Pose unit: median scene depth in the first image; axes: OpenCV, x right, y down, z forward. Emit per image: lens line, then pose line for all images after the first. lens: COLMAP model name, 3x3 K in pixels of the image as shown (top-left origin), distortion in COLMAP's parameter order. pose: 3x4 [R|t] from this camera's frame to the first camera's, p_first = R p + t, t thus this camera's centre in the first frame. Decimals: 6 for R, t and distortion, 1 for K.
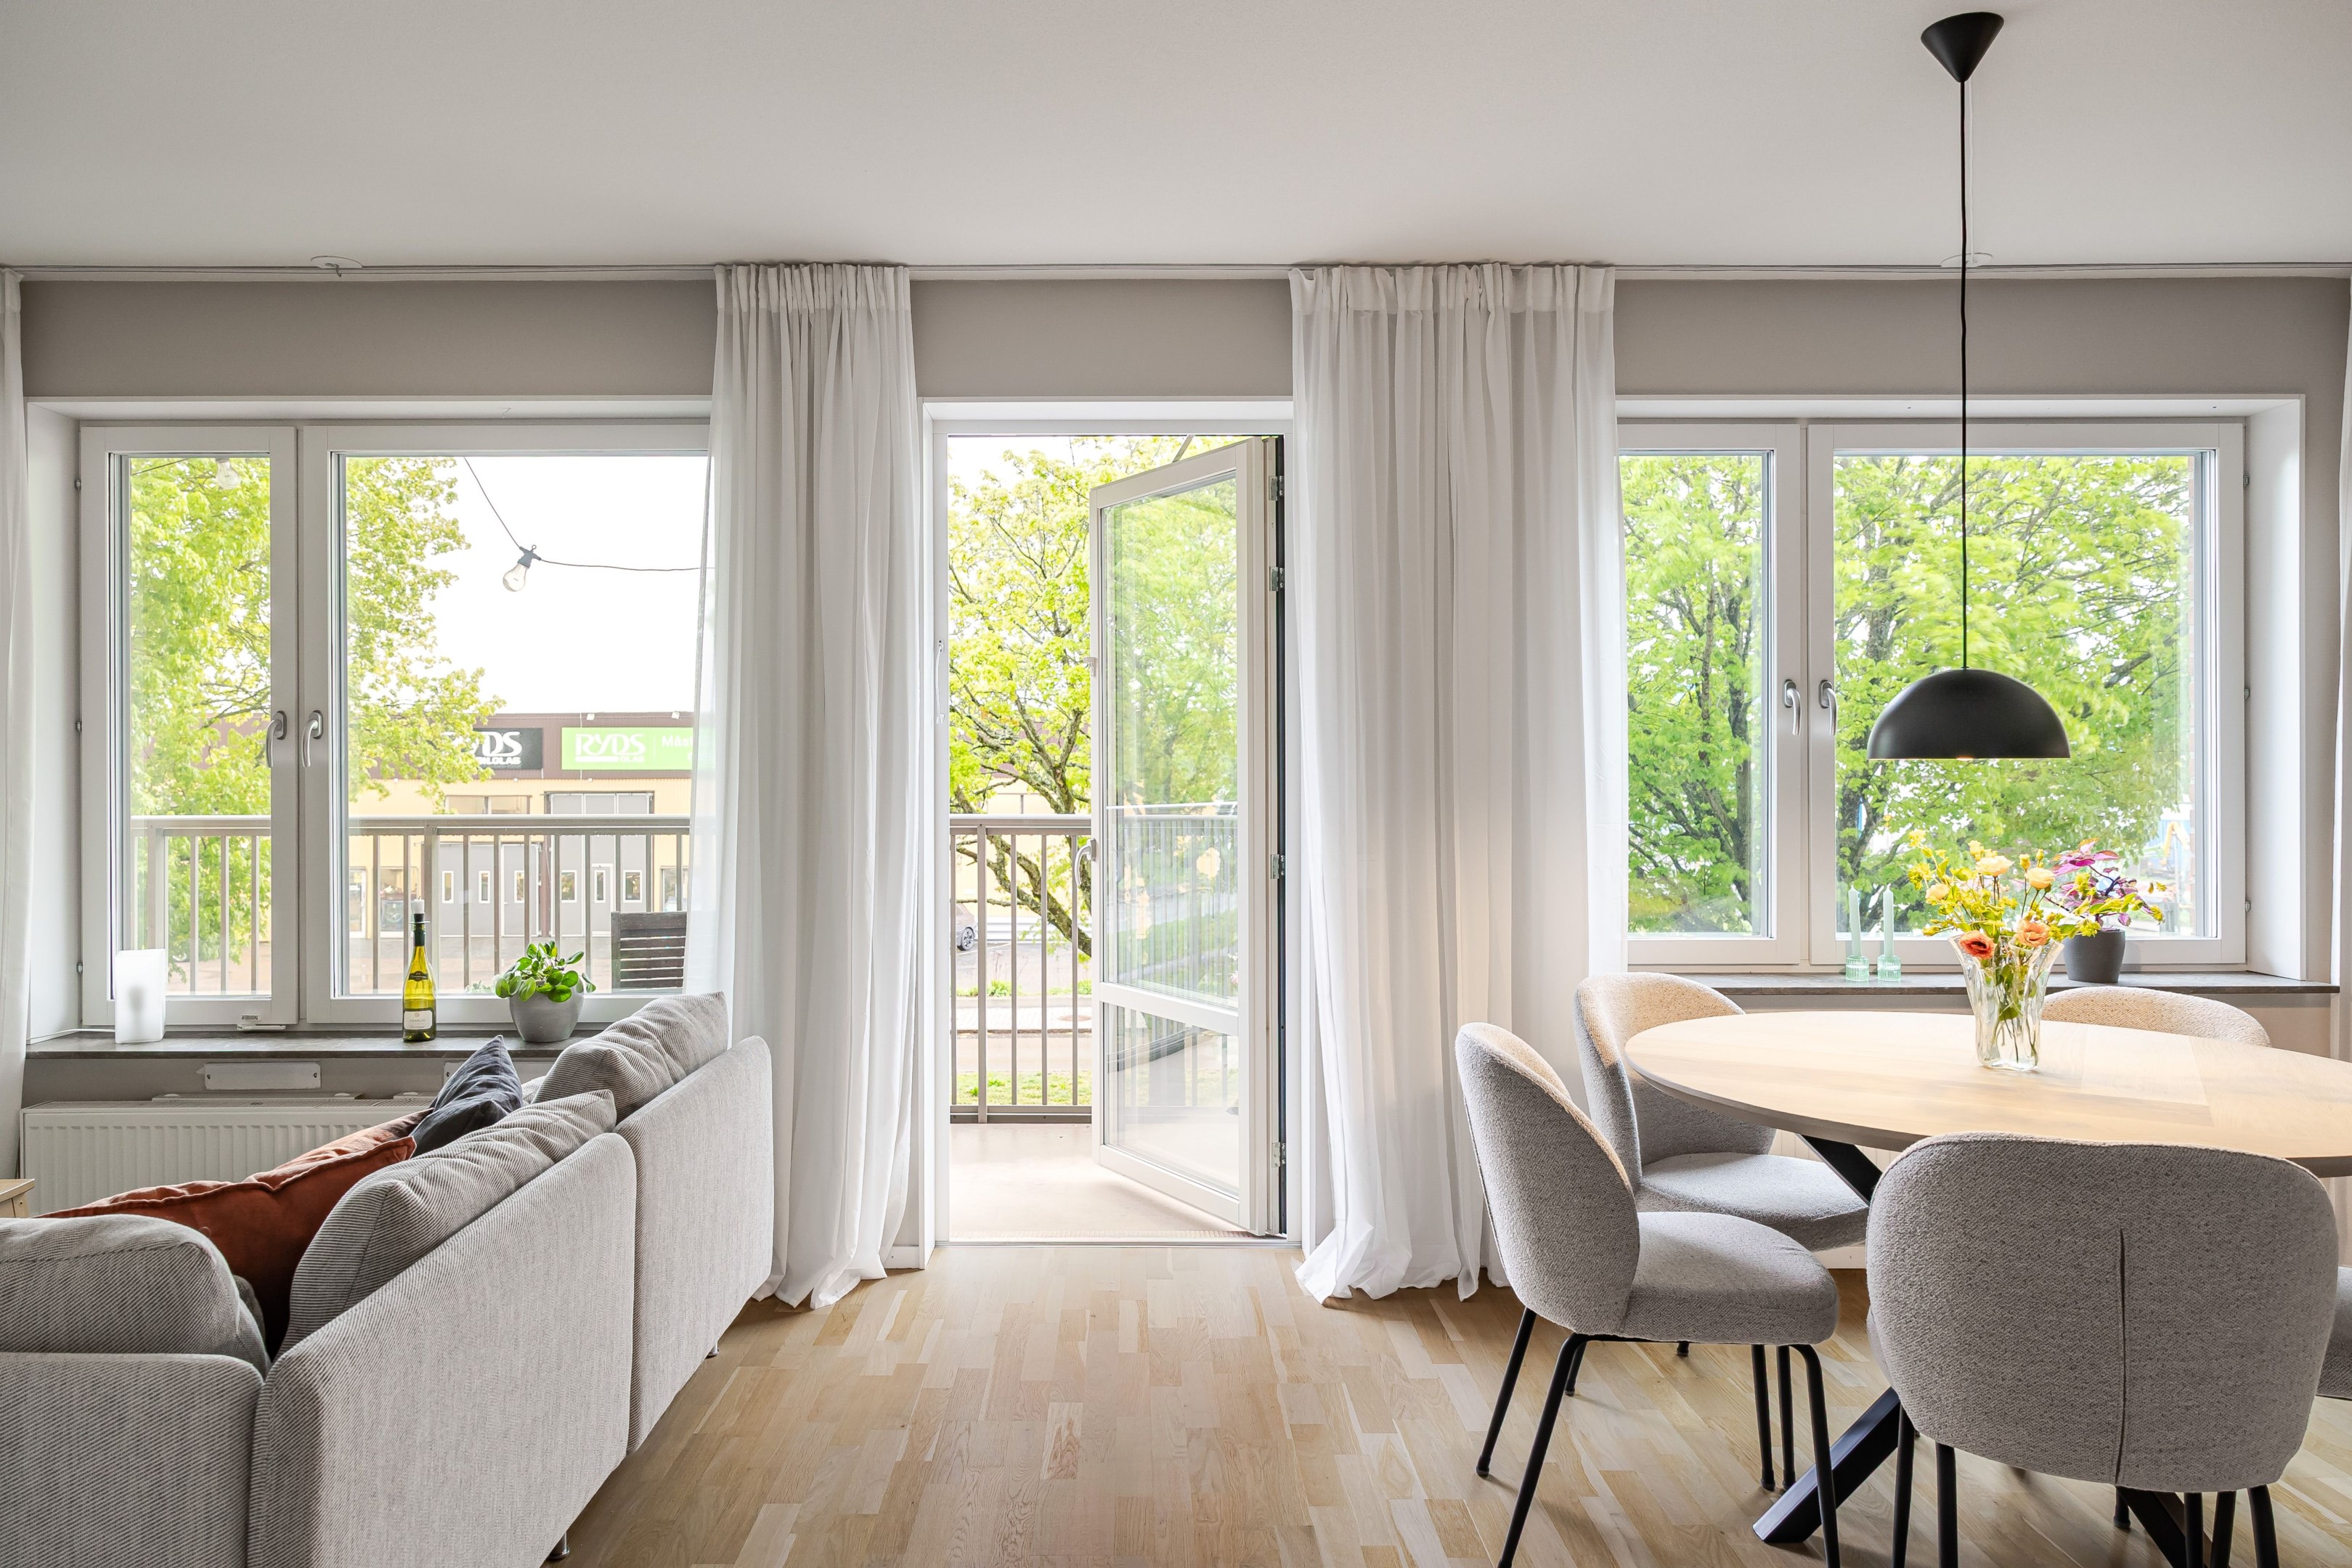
lens RADIAL K [[1600.8, 0, 1177.2], [0, 1600.8, 788.7], [0, 0, 1]] dist [0.006644, 0.001190]
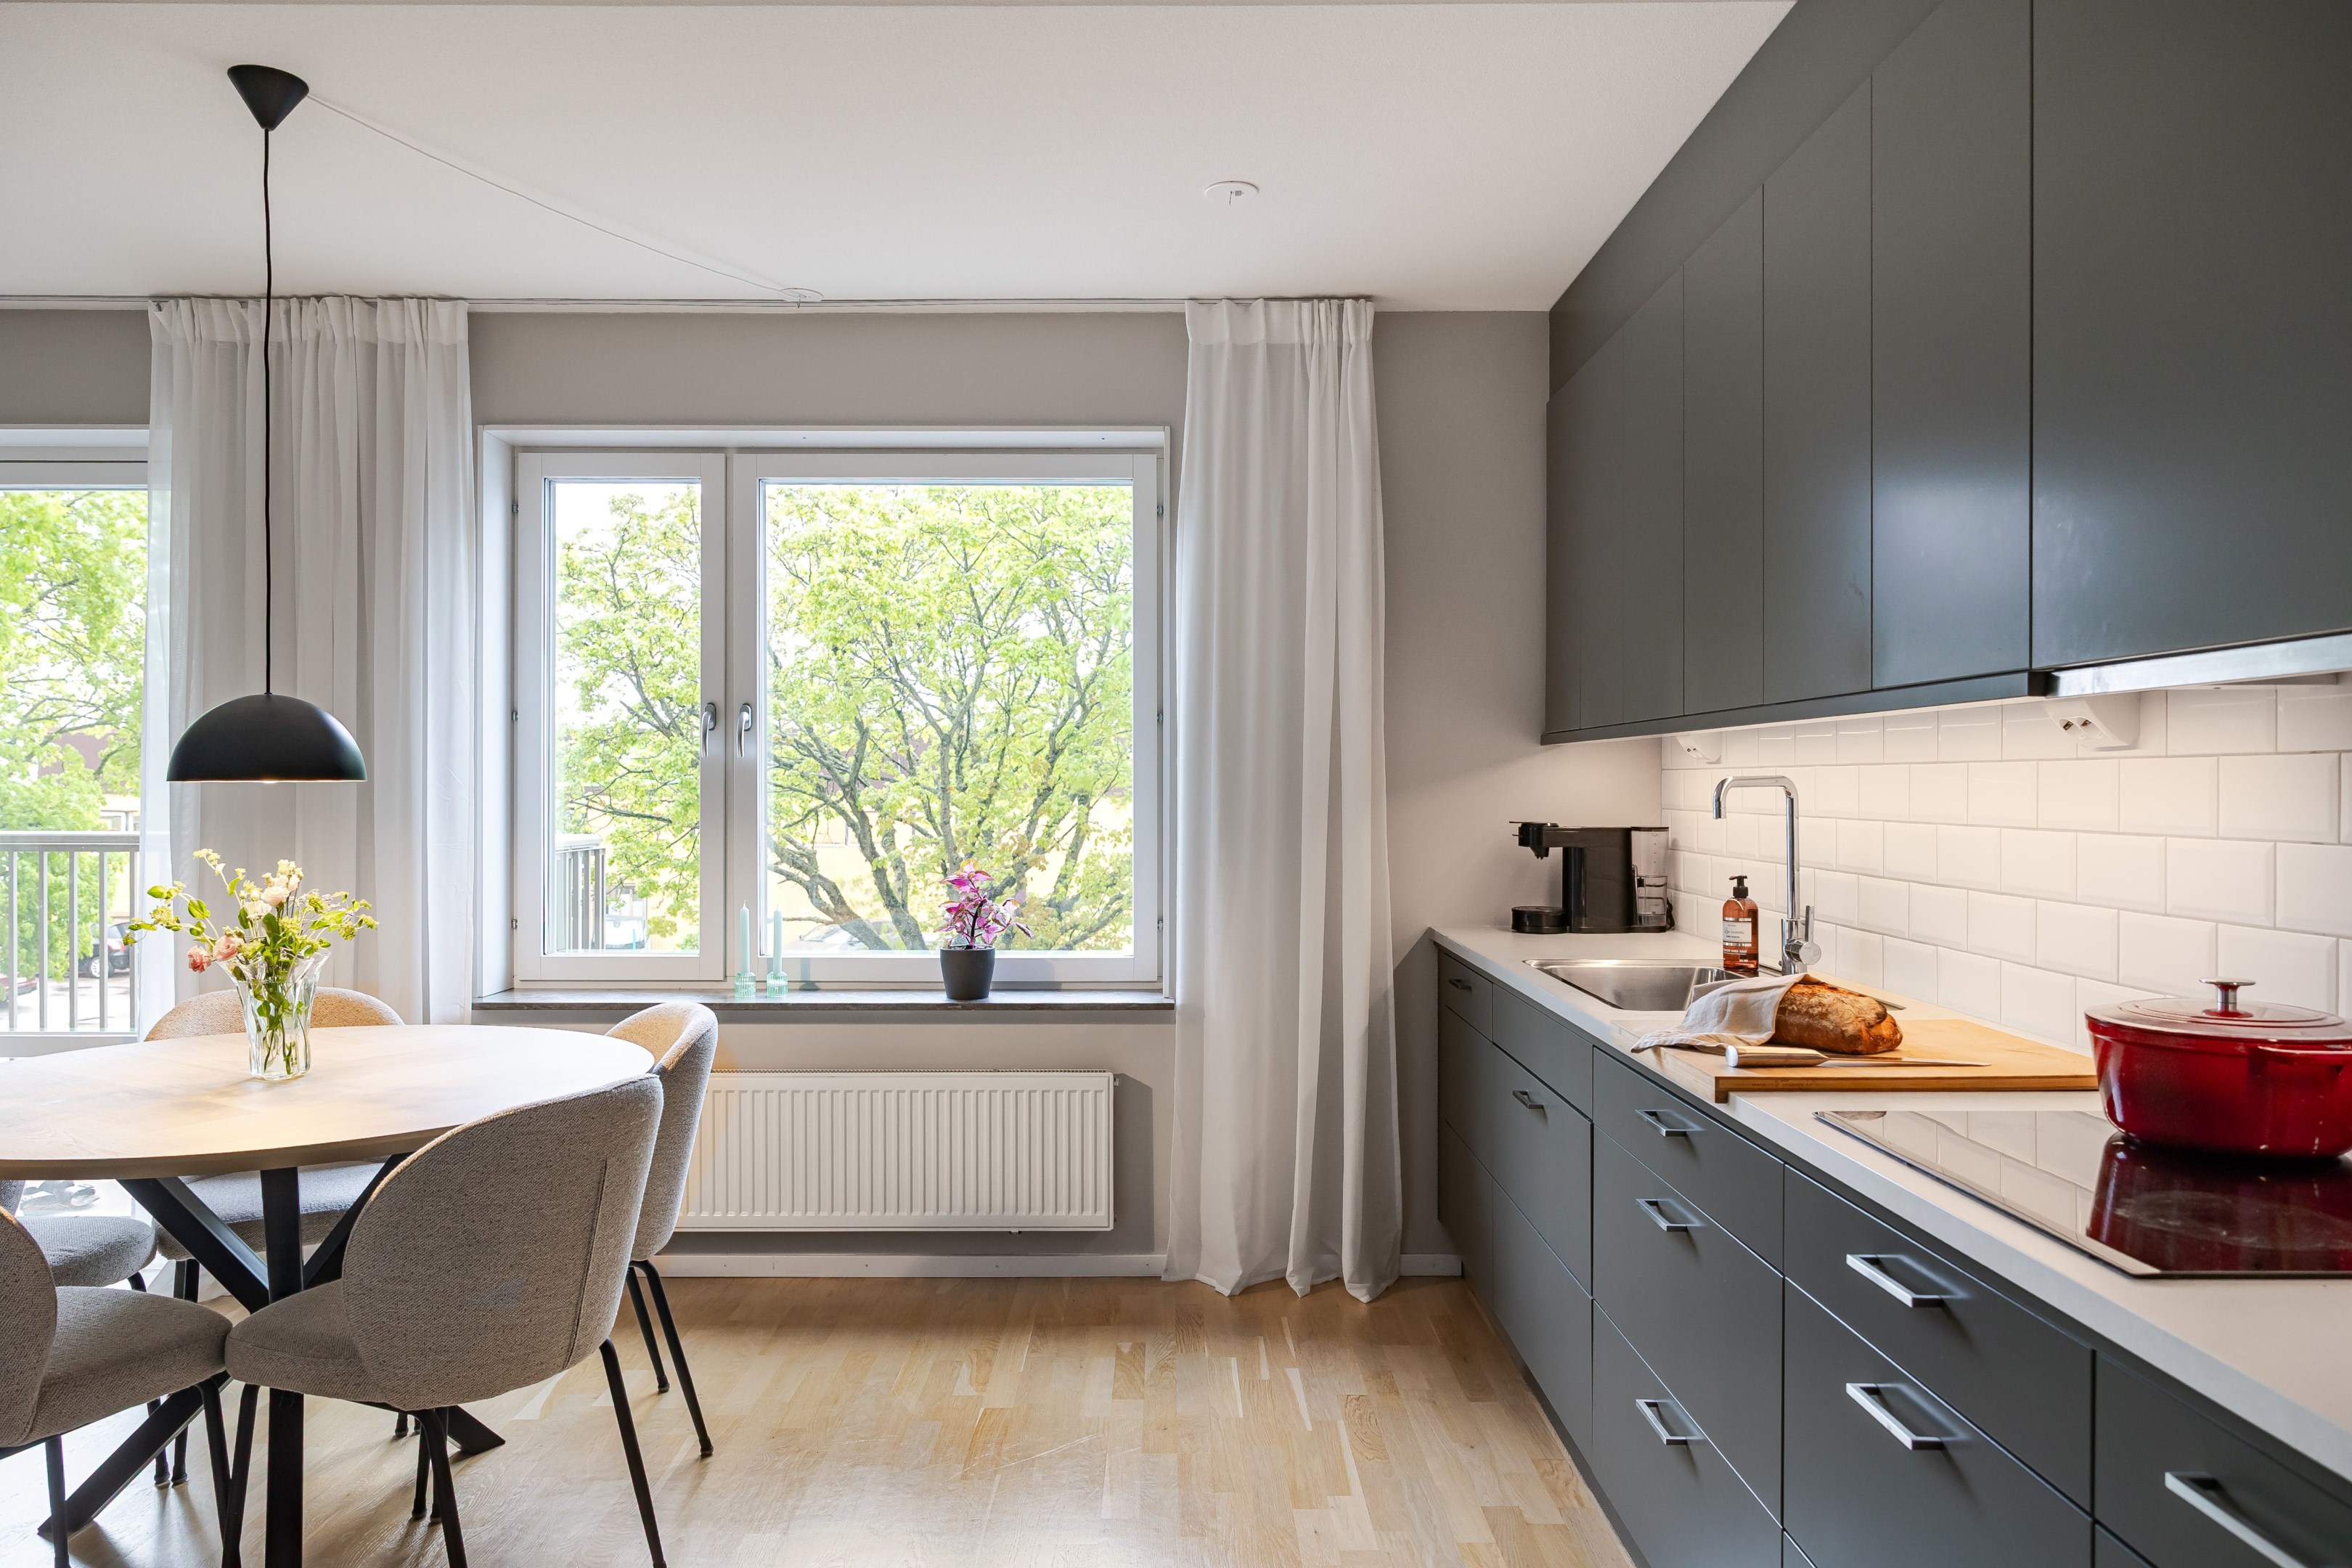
lens RADIAL K [[1601.1, 0, 1188.4], [0, 1601.1, 768.3], [0, 0, 1]] dist [0.006644, 0.001190]
pose [[0.999796, 0.007102, -0.018892, 0.725767], [-0.007675, 0.999507, -0.030437, 0.003847], [0.018667, 0.030576, 0.999358, -0.015344]]
